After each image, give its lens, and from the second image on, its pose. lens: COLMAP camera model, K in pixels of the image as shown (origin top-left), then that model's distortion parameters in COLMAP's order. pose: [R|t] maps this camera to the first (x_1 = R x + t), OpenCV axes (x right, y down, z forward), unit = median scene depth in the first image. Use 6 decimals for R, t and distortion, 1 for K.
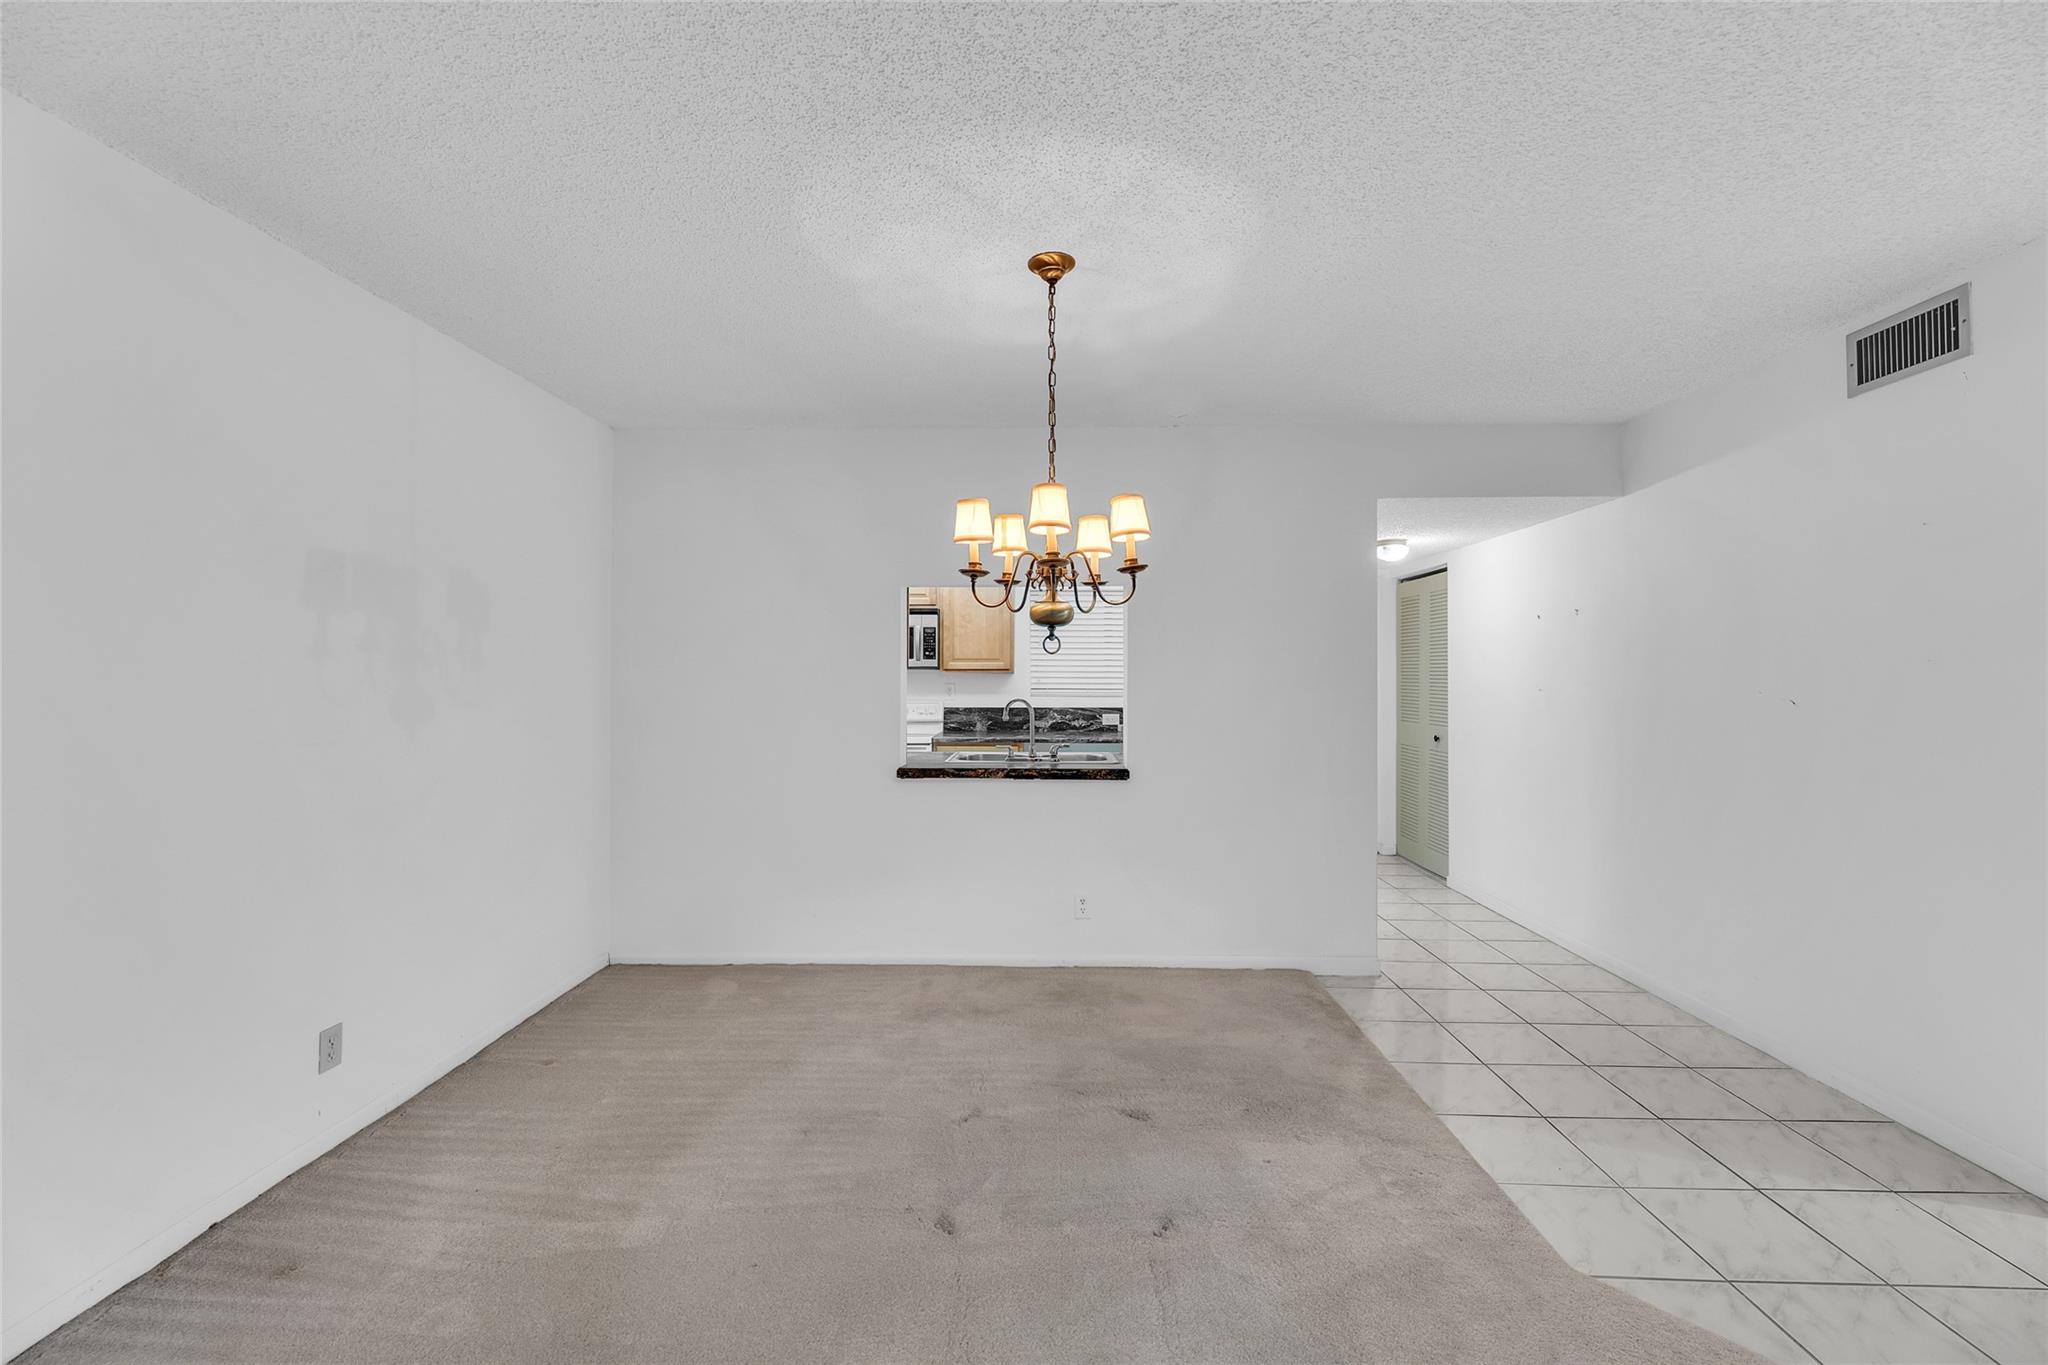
lens RADIAL K [[834.7, 0, 1021.9], [0, 834.7, 668.9], [0, 0, 1]] dist [-0.000874, -0.000617]
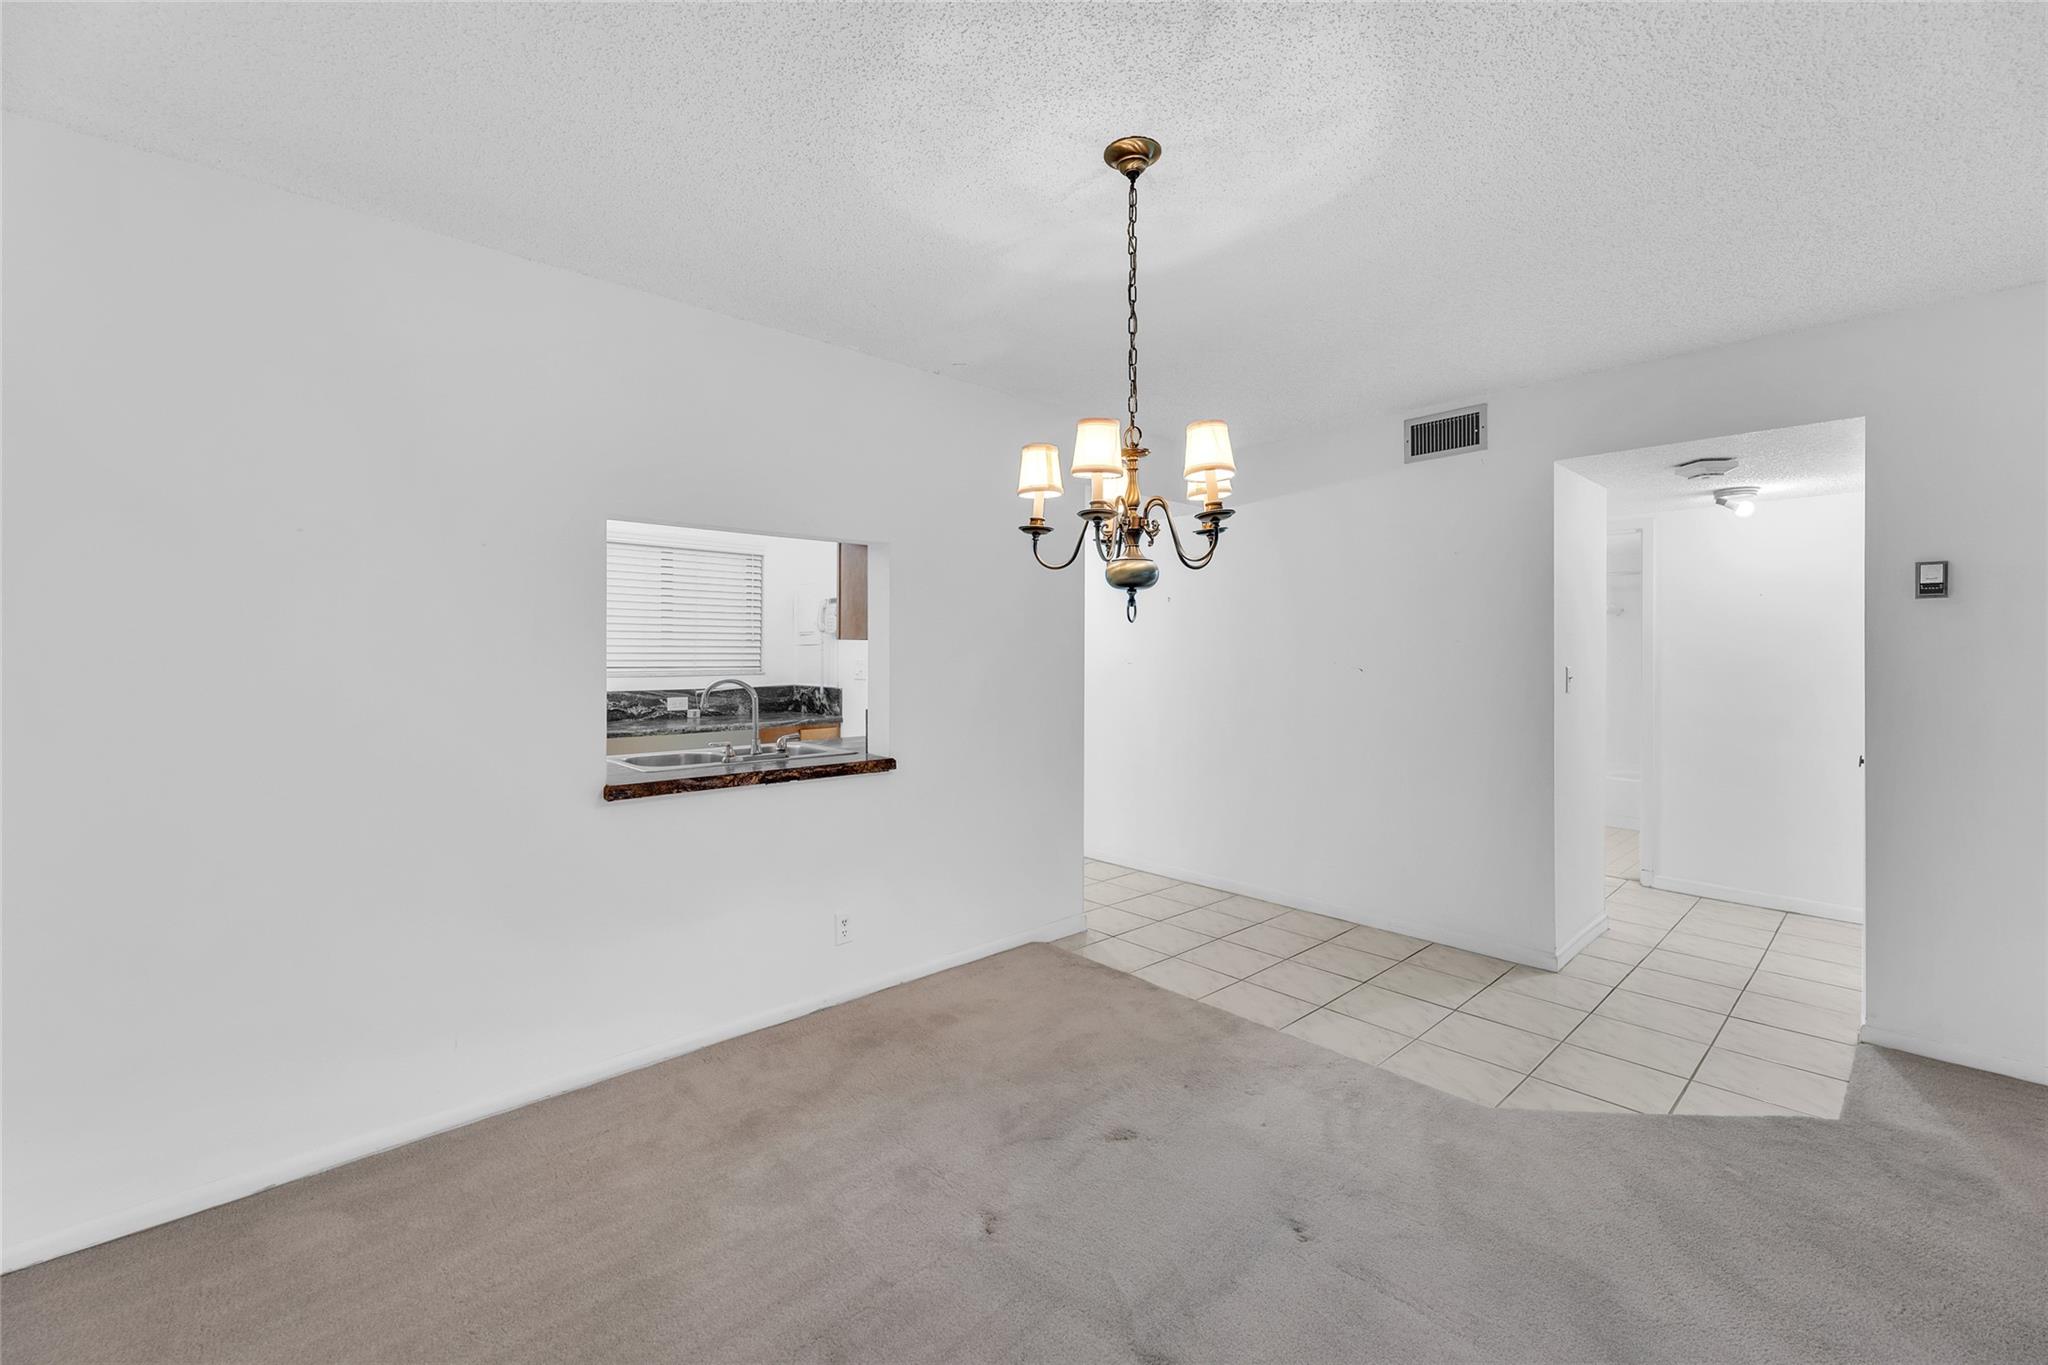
lens RADIAL K [[834.7, 0, 1022.0], [0, 834.7, 656.7], [0, 0, 1]] dist [-0.000874, -0.000617]
pose [[0.720767, -0.002295, 0.693174, -0.396931], [-0.006633, 0.999926, 0.010208, 0.005211], [-0.693146, -0.011955, 0.720698, 0.301483]]
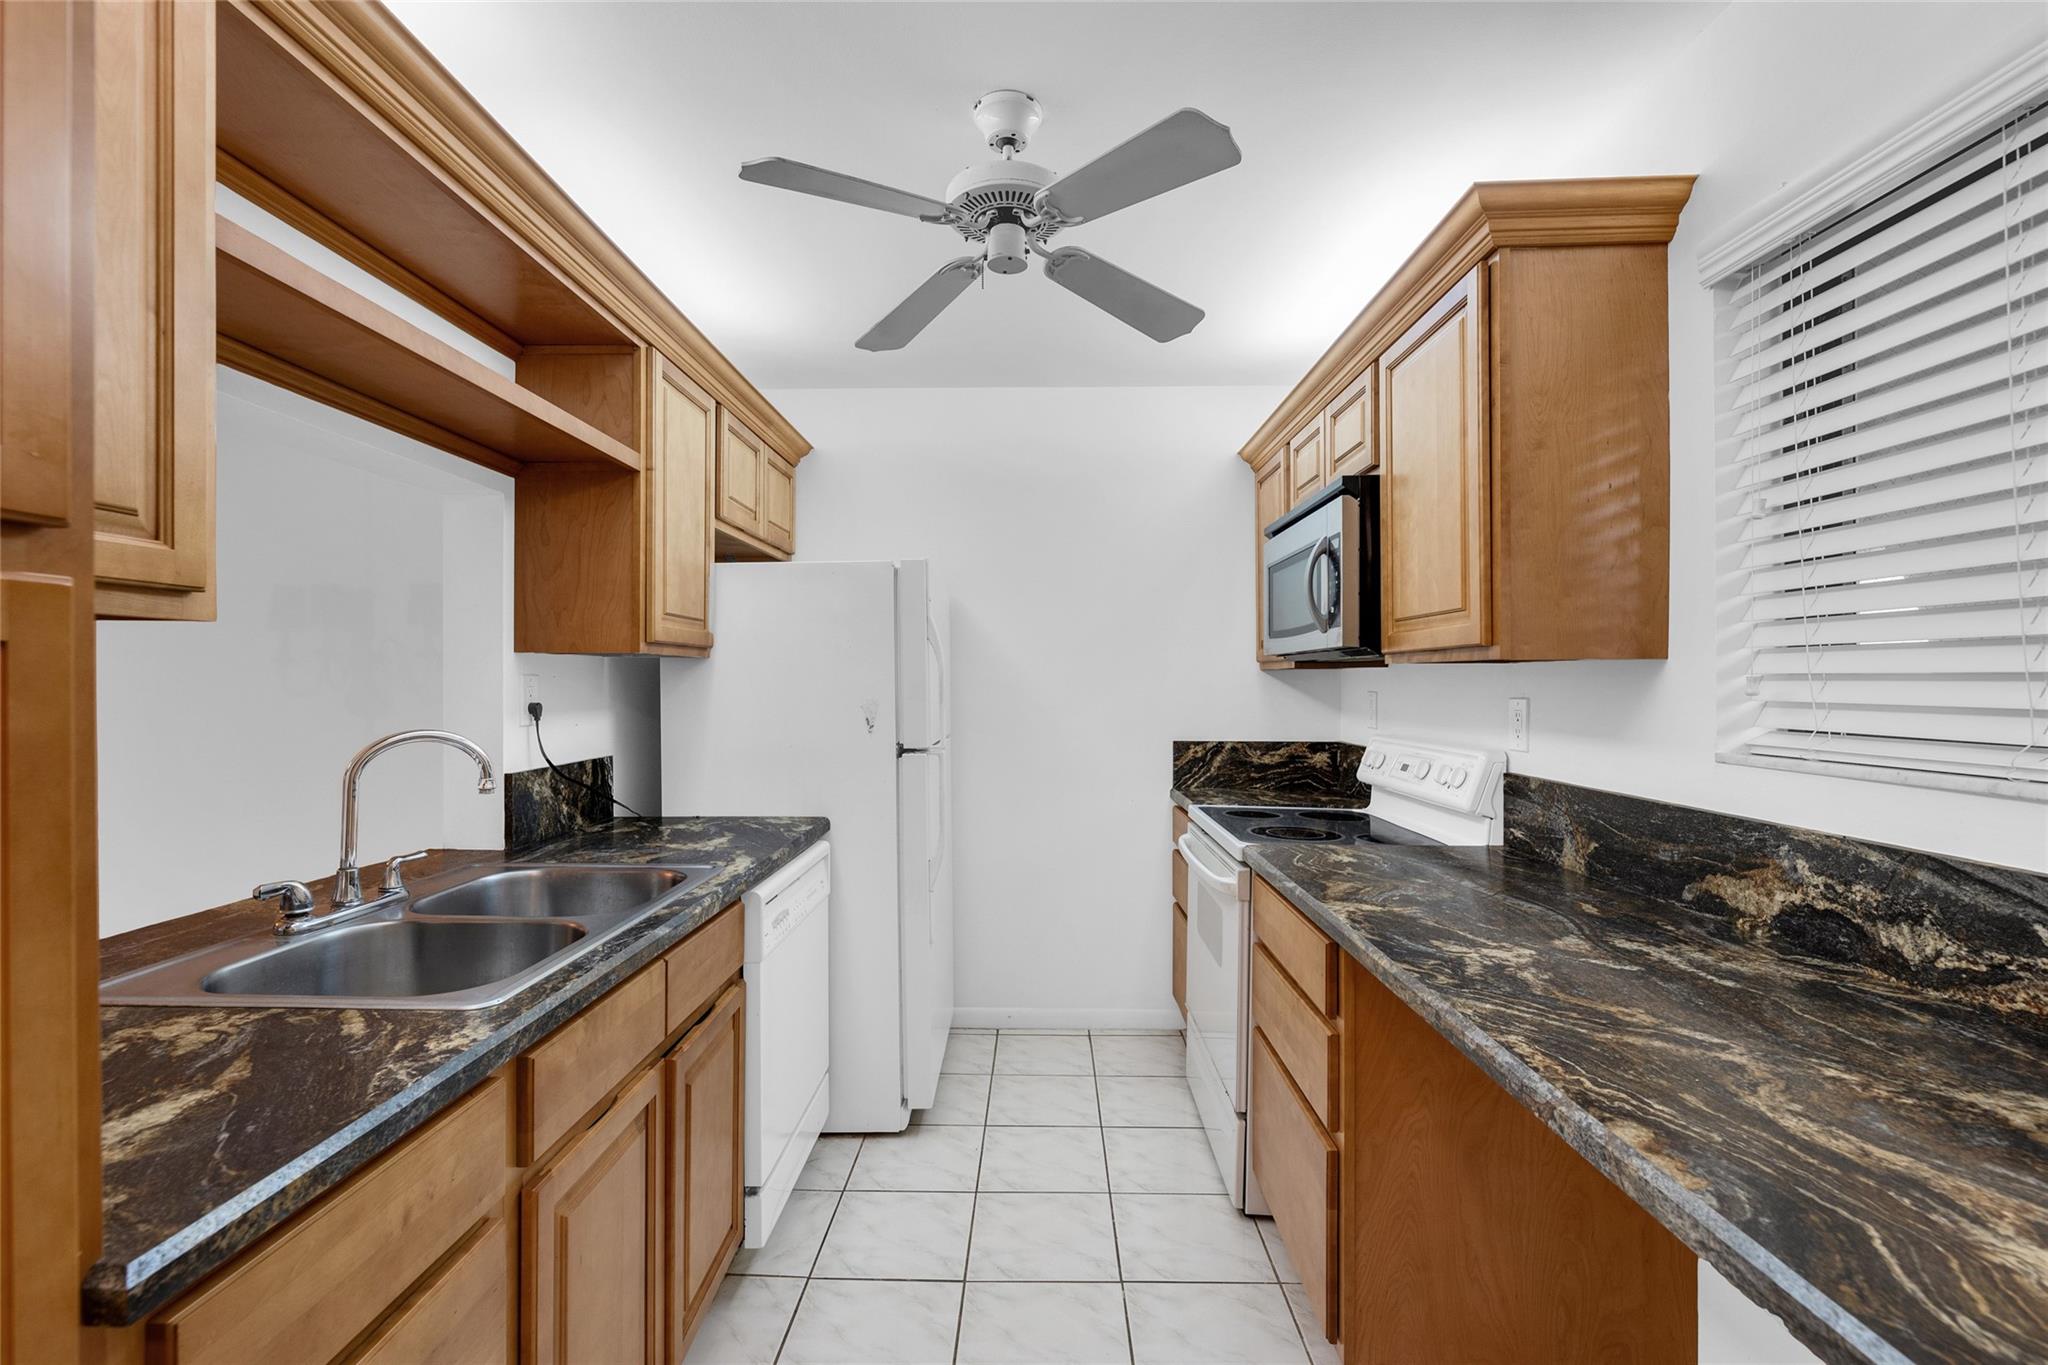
lens RADIAL K [[889.3, 0, 1022.0], [0, 889.3, 684.3], [0, 0, 1]] dist [0.000474, -0.002258]
pose [[0.003229, 0.002165, -0.999992, 0.446492], [0.006527, 0.999976, 0.002186, 0.018623], [0.999973, -0.006534, 0.003215, 1.469516]]
